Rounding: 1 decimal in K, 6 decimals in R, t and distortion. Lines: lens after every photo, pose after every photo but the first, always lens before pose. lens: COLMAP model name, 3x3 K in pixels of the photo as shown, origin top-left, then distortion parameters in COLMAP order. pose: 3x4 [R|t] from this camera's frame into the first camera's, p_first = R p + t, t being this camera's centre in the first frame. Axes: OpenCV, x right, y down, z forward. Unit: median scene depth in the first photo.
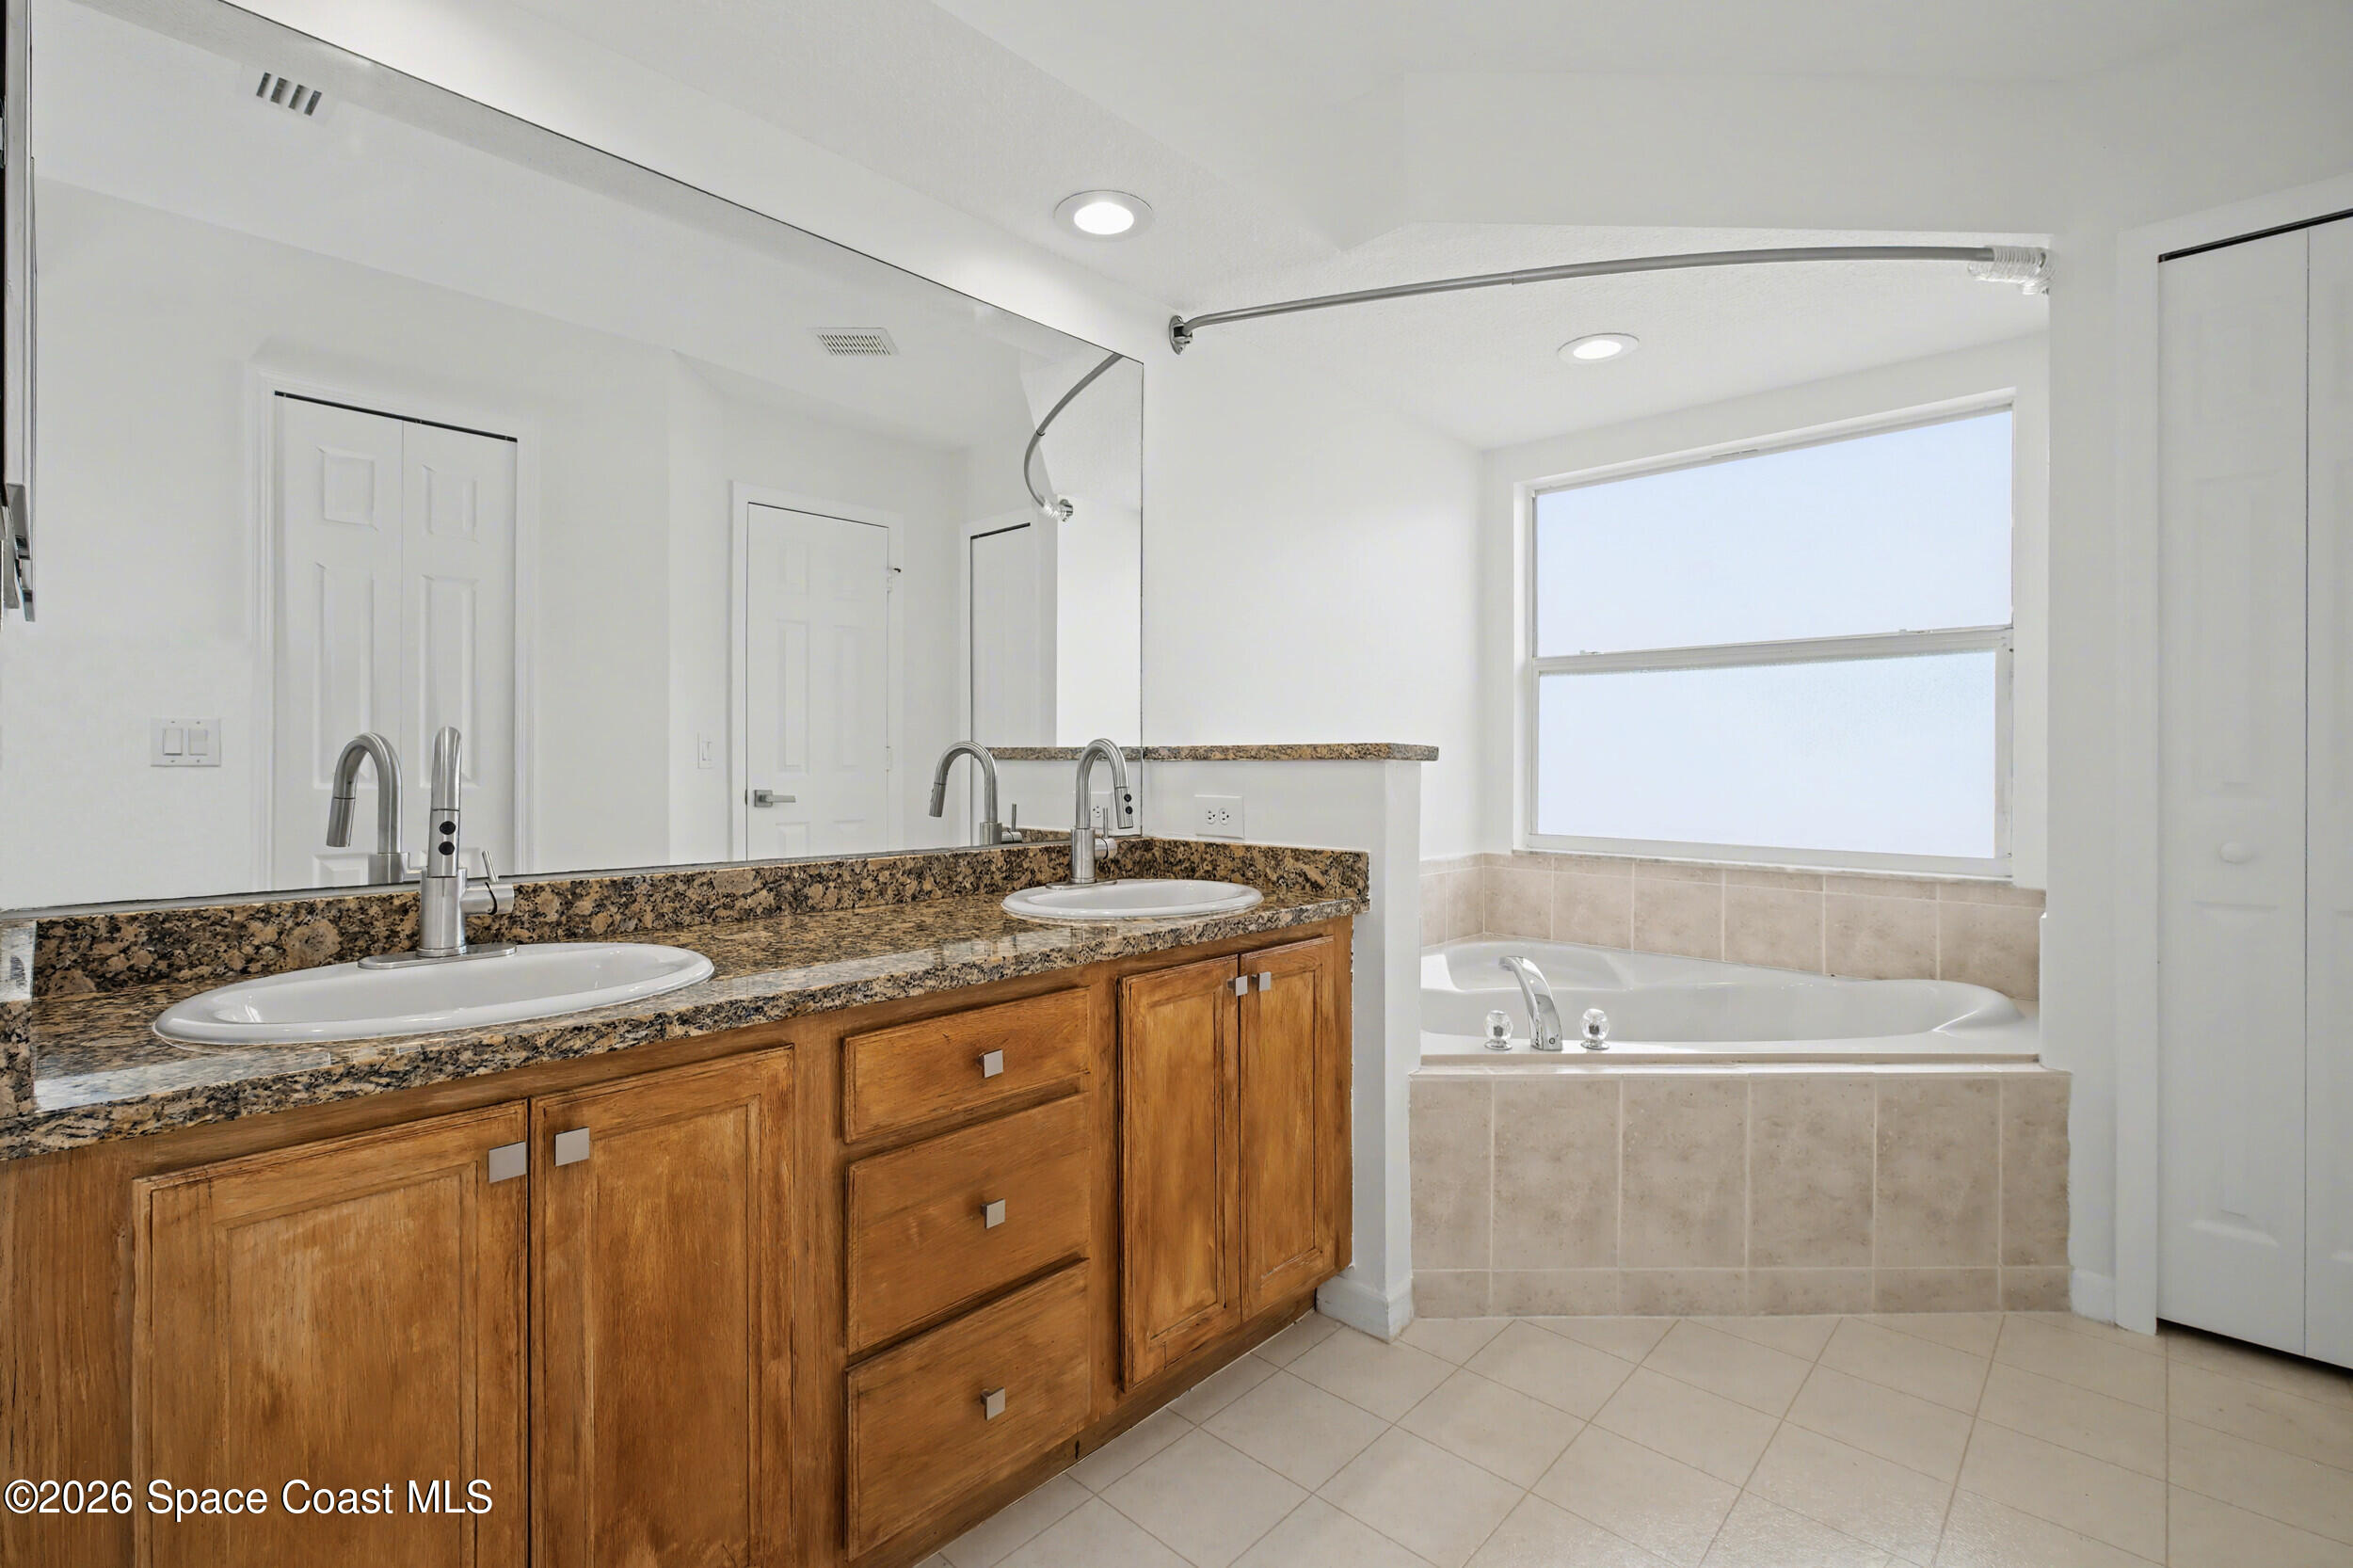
lens RADIAL K [[1051.7, 0, 1166.5], [0, 1051.7, 766.2], [0, 0, 1]] dist [0.000533, 0.000313]
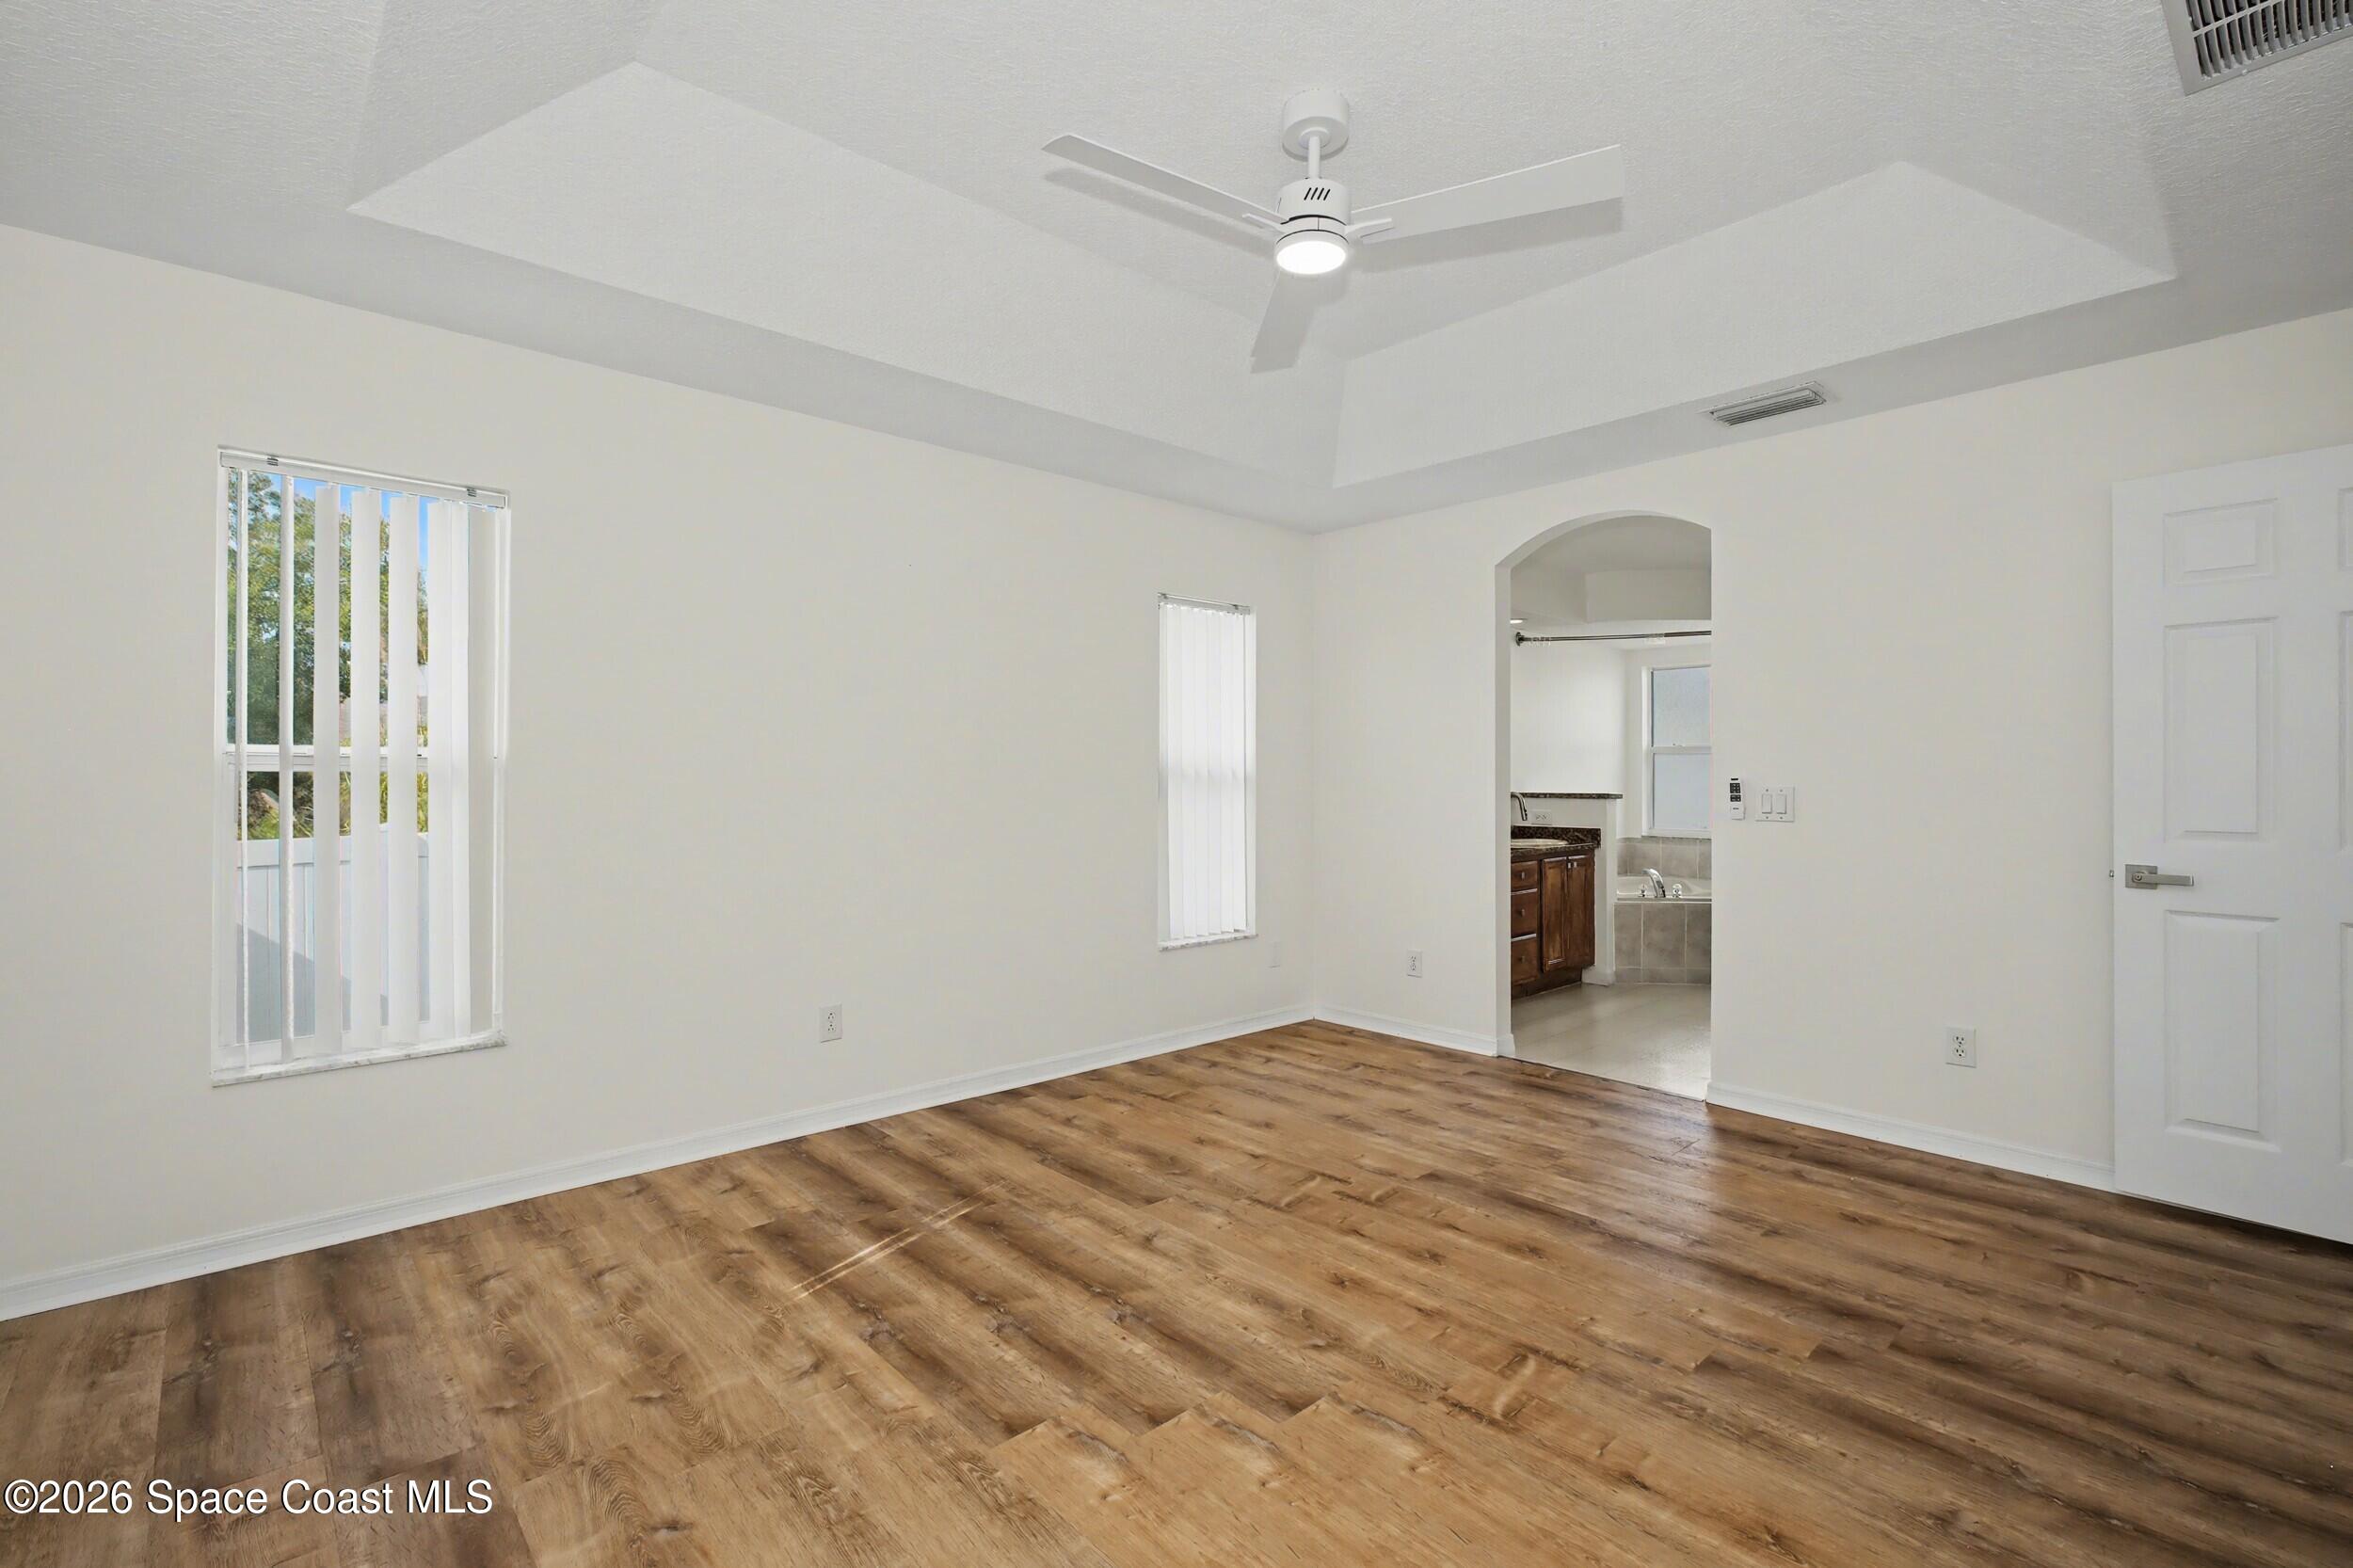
lens RADIAL K [[1053.7, 0, 1155.1], [0, 1053.7, 779.8], [0, 0, 1]] dist [-0.001054, 0.000734]
pose [[0.996132, 0.002716, -0.087829, -0.642123], [-0.002793, 0.999996, -0.000754, -0.041910], [0.087826, 0.000997, 0.996135, -1.676392]]
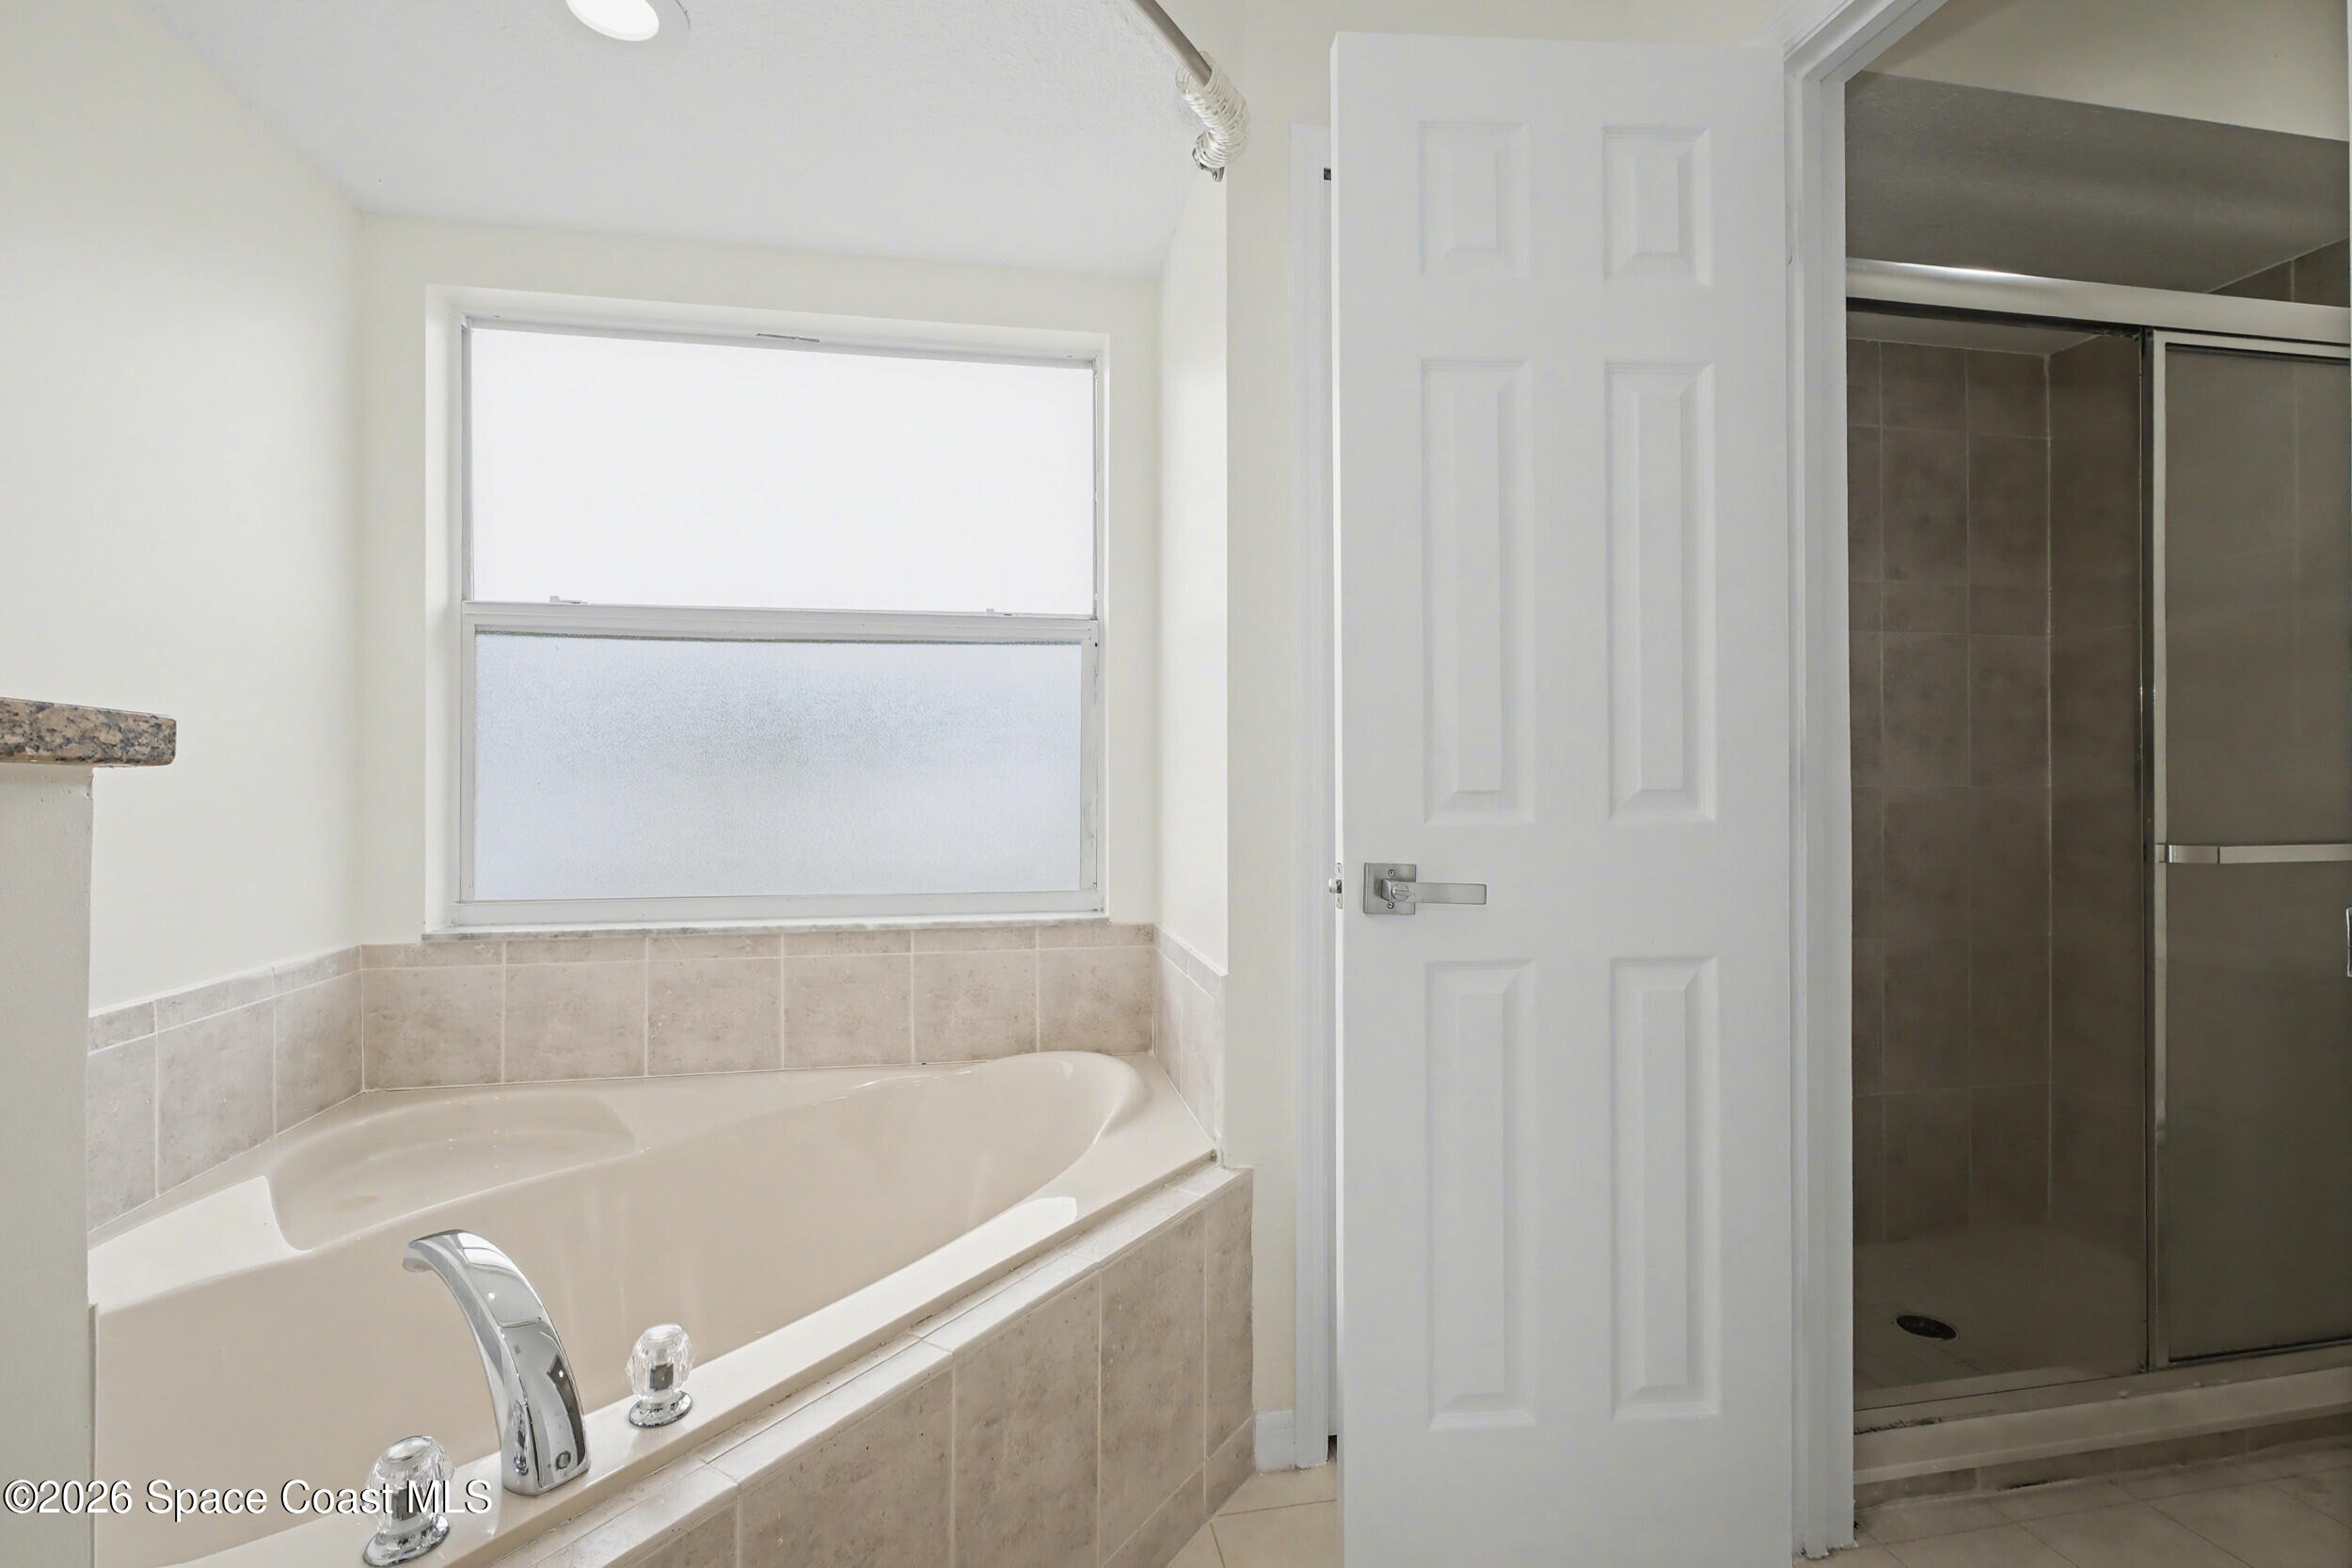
lens RADIAL K [[1053.2, 0, 1154.6], [0, 1053.2, 779.8], [0, 0, 1]] dist [-0.001054, 0.000734]
pose [[0.592348, 0.001254, 0.805681, 0.136269], [0.004163, 0.999981, -0.004618, 0.002254], [-0.805671, 0.006090, 0.592331, 0.448630]]
